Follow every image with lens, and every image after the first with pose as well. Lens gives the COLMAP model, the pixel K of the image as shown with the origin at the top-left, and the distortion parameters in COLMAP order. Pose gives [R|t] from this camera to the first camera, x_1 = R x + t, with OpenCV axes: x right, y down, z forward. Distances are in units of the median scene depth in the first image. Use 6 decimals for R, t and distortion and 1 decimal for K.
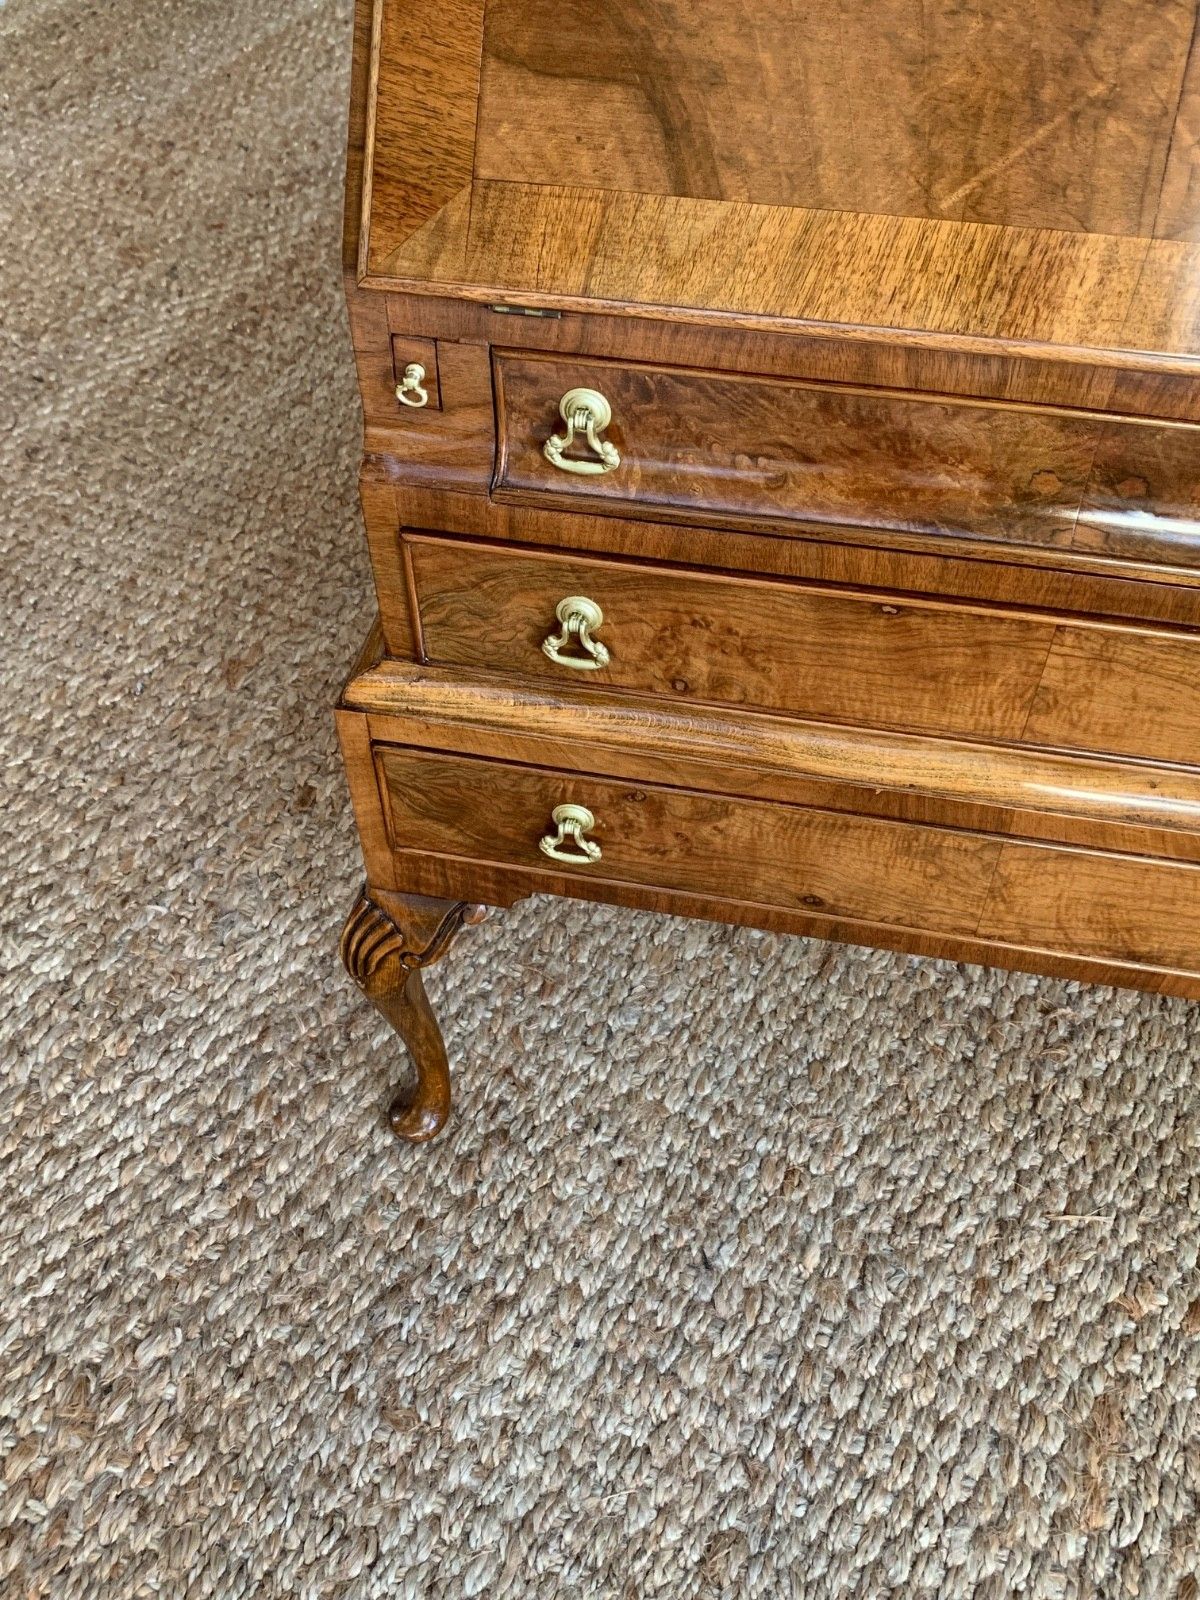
lens RADIAL K [[1532.9, 0, 595.5], [0, 1532.9, 777.7], [0, 0, 1]] dist [0.000883, 0.000000]
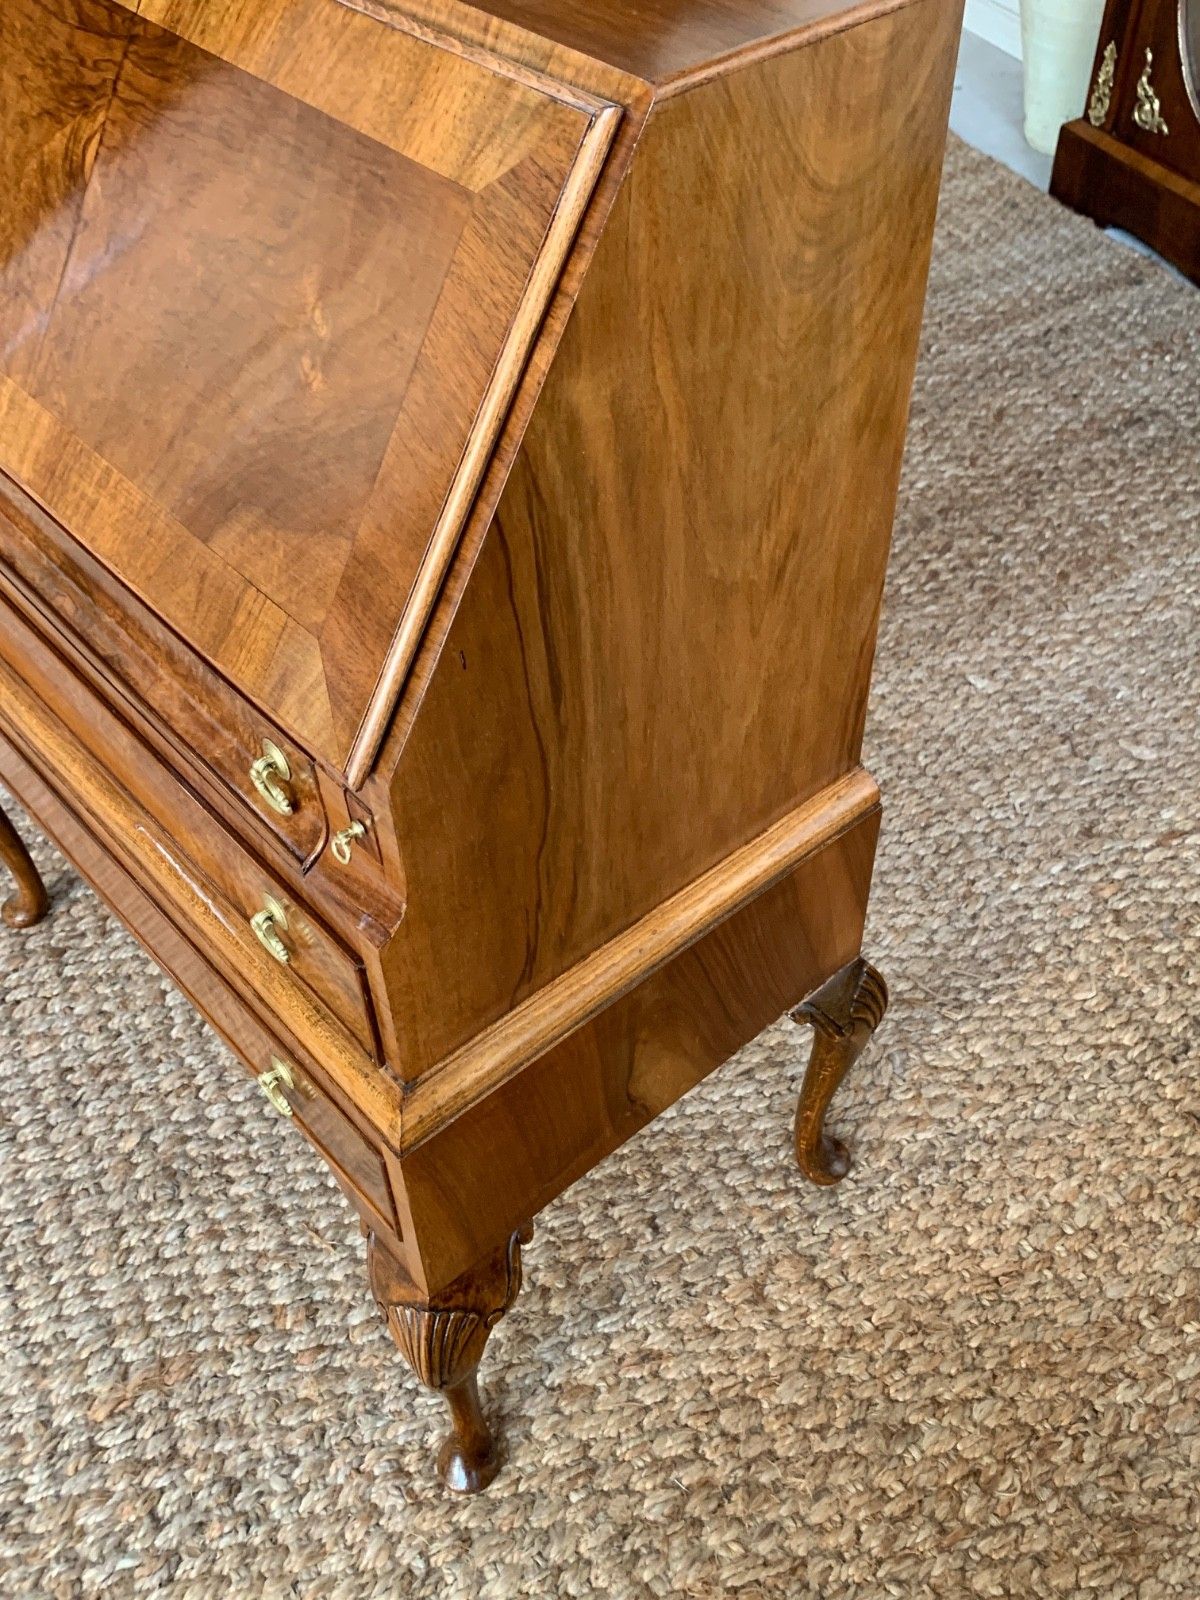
lens RADIAL K [[1532.9, 0, 609.1], [0, 1532.9, 776.9], [0, 0, 1]] dist [0.000883, 0.000000]
pose [[0.801761, 0.420508, -0.424679, 0.820946], [-0.431610, 0.898917, 0.075242, -0.202159], [0.413391, 0.122970, 0.902212, 0.009771]]
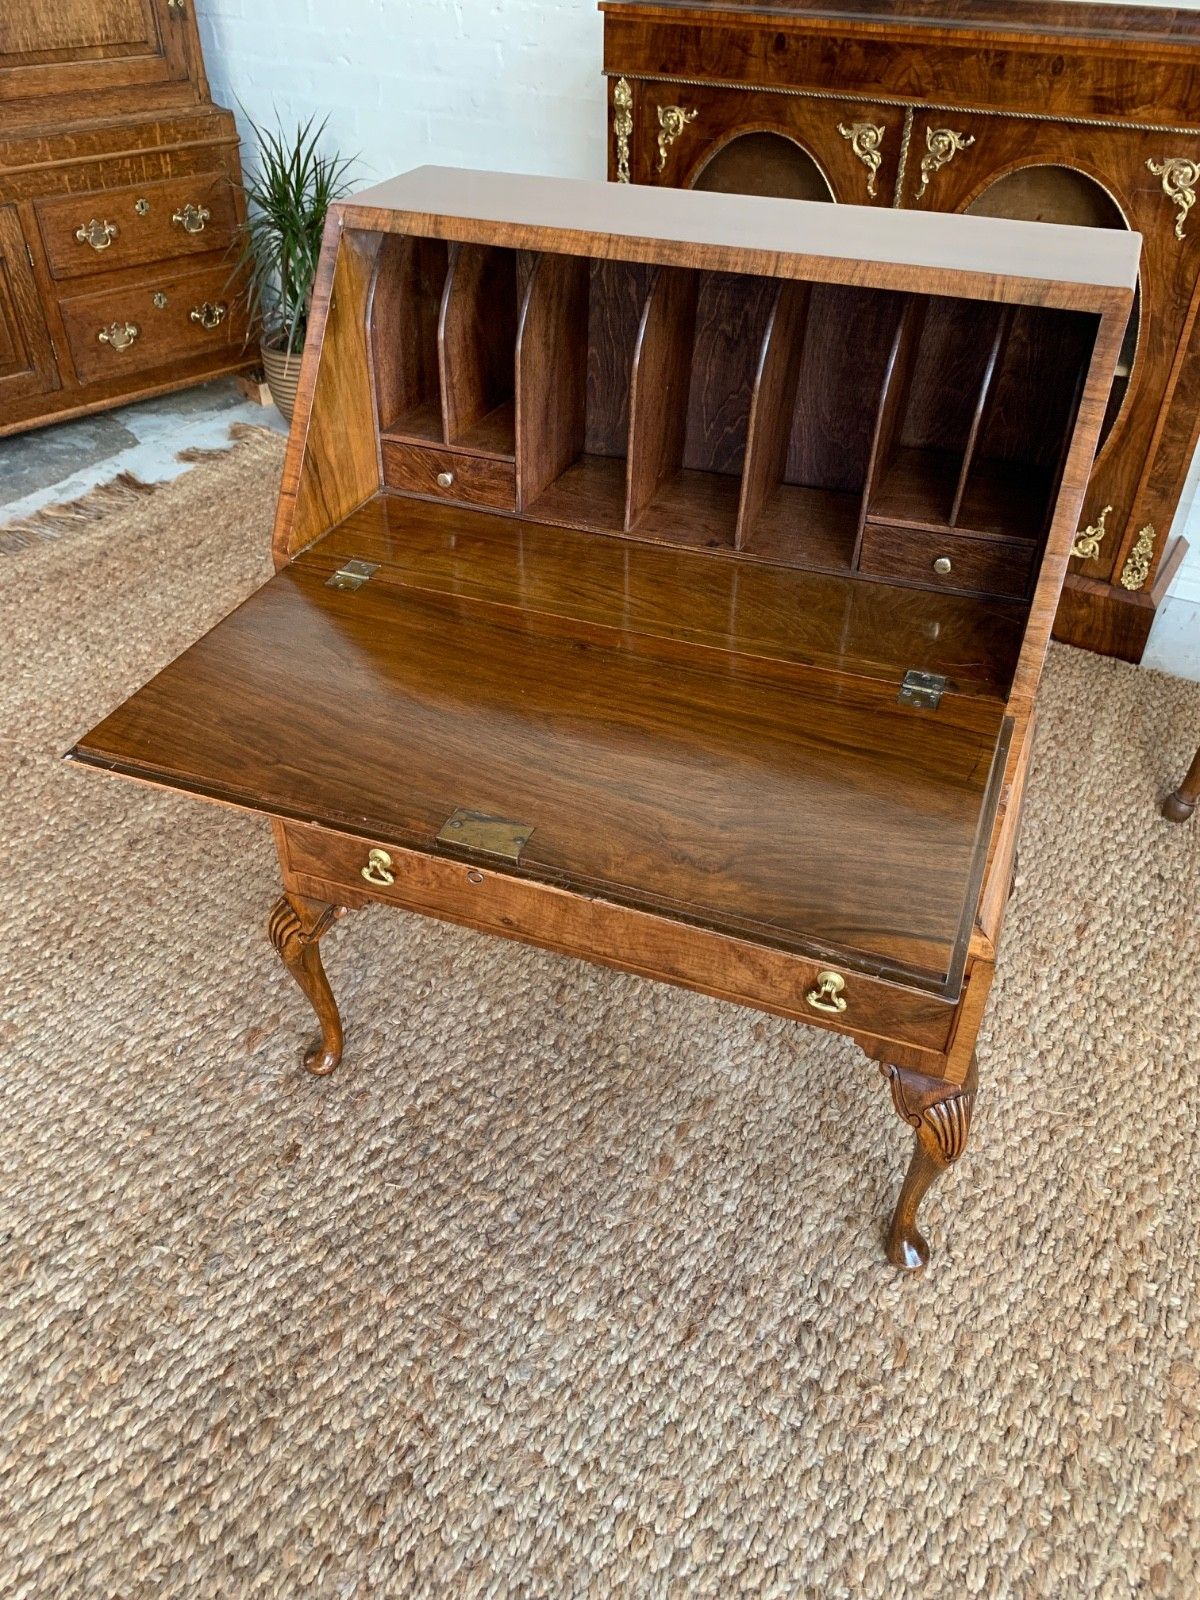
lens RADIAL K [[1236.1, 0, 599.2], [0, 1236.1, 781.8], [0, 0, 1]] dist [0.002512, -0.004801]
pose [[0.998409, 0.043706, -0.035635, 0.106662], [-0.049333, 0.983070, -0.176463, -0.151023], [0.027320, 0.177940, 0.983662, -0.067190]]
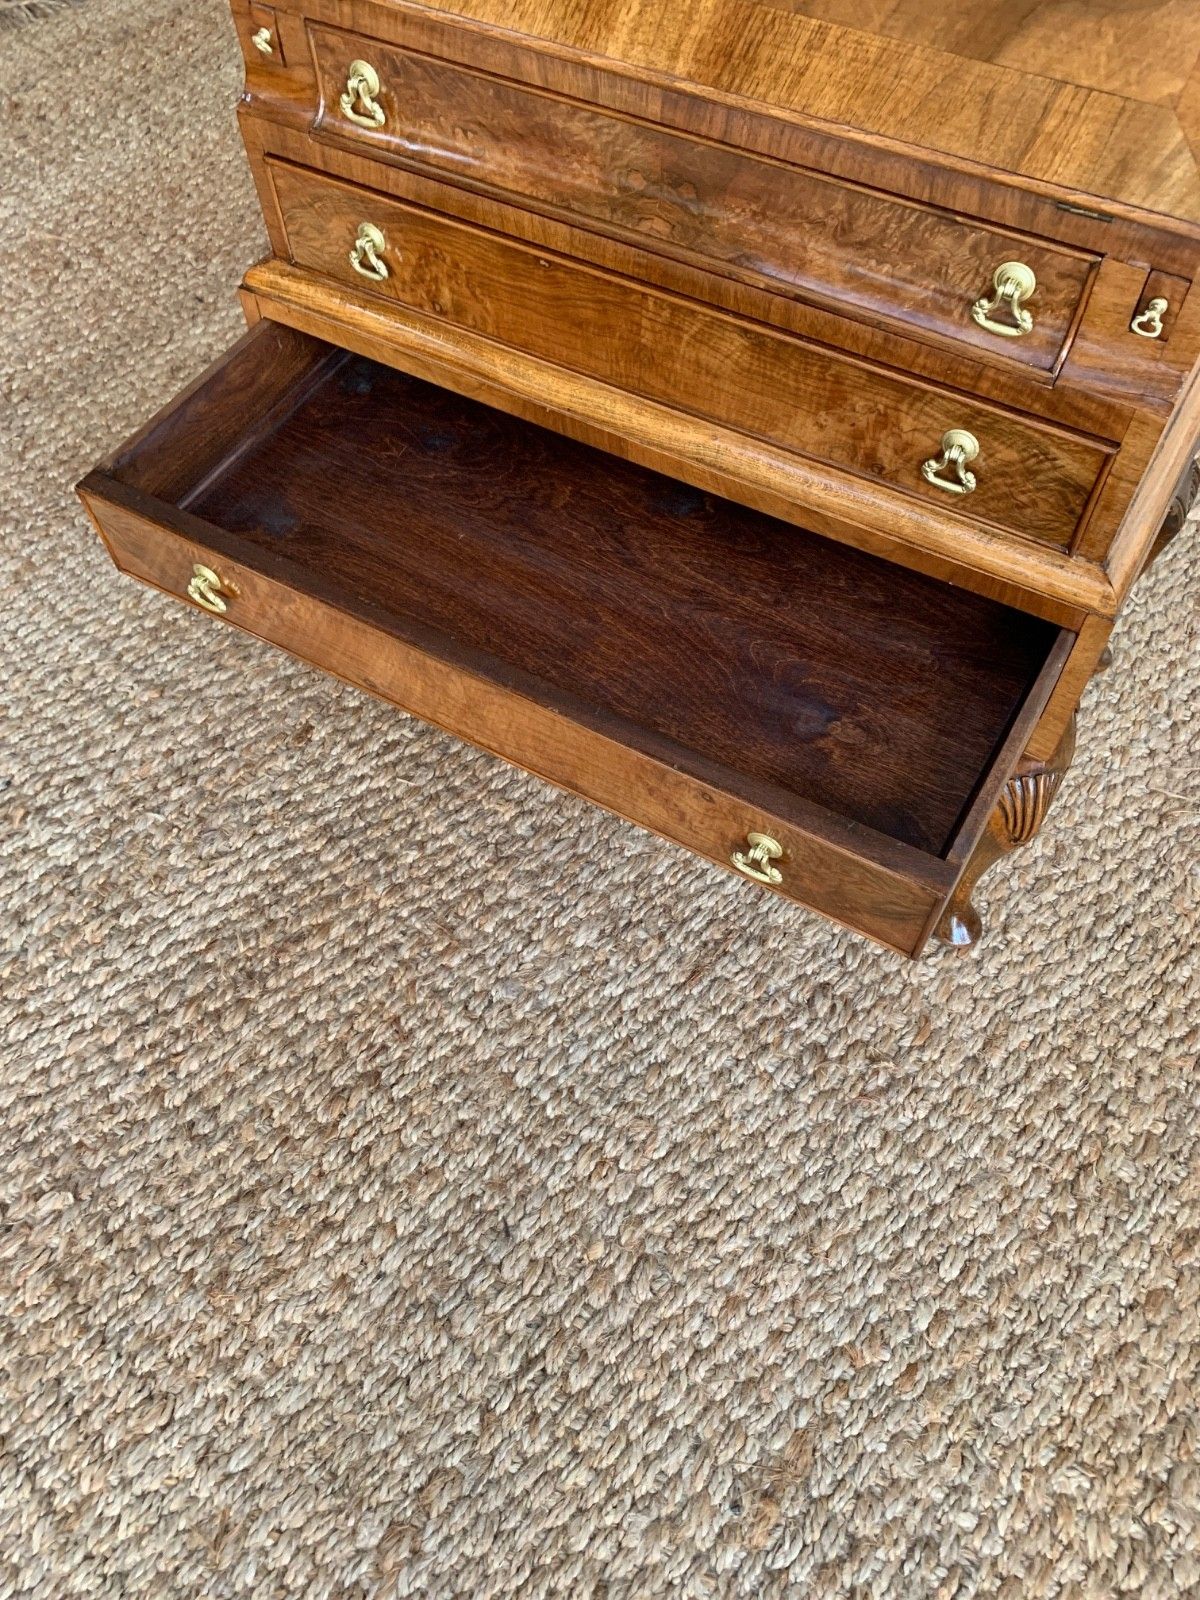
lens RADIAL K [[1227.1, 0, 600.6], [0, 1227.1, 788.8], [0, 0, 1]] dist [0.034448, -0.051439]
pose [[0.975718, 0.177283, -0.128626, 0.198265], [-0.154212, 0.973066, 0.171353, -0.177680], [0.155540, -0.147356, 0.976777, 0.136860]]
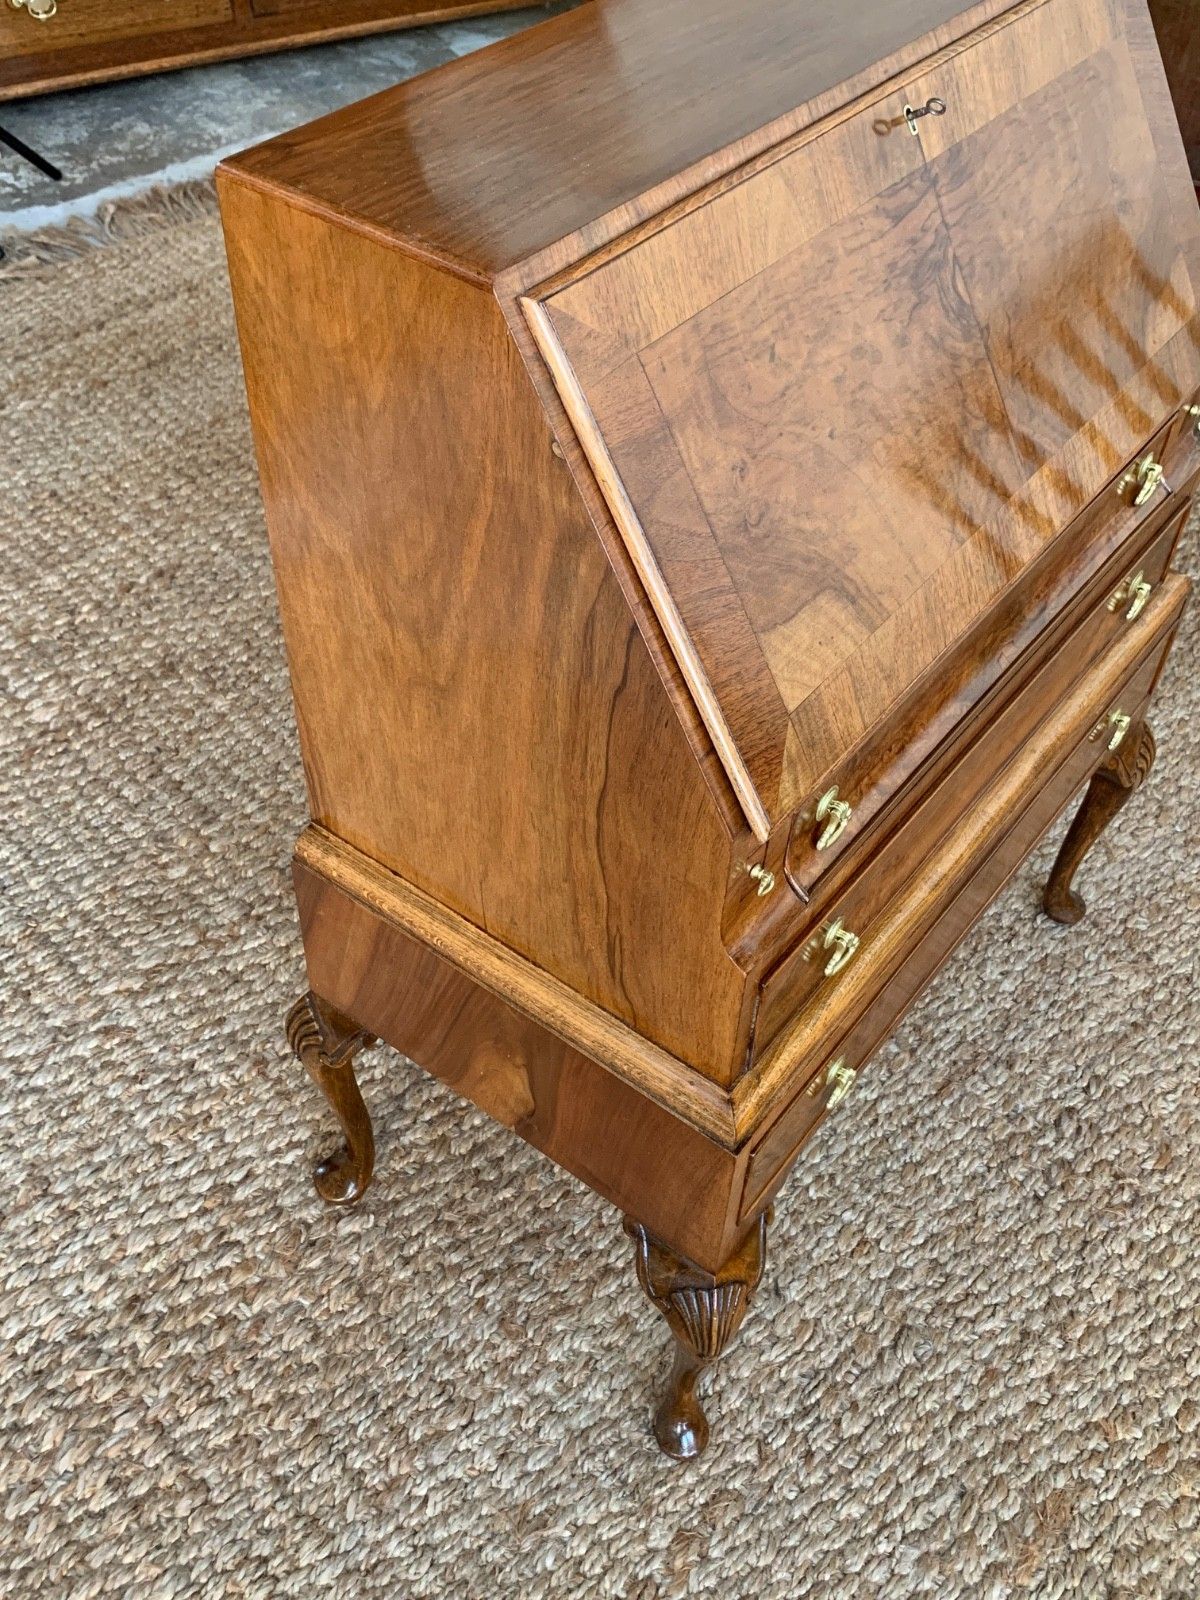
lens RADIAL K [[1532.9, 0, 601.3], [0, 1532.9, 777.7], [0, 0, 1]] dist [0.000883, 0.000000]
pose [[0.953055, 0.238188, -0.186958, 0.068848], [-0.245245, 0.969341, -0.015226, -0.033275], [0.177599, 0.060362, 0.982250, -0.268446]]
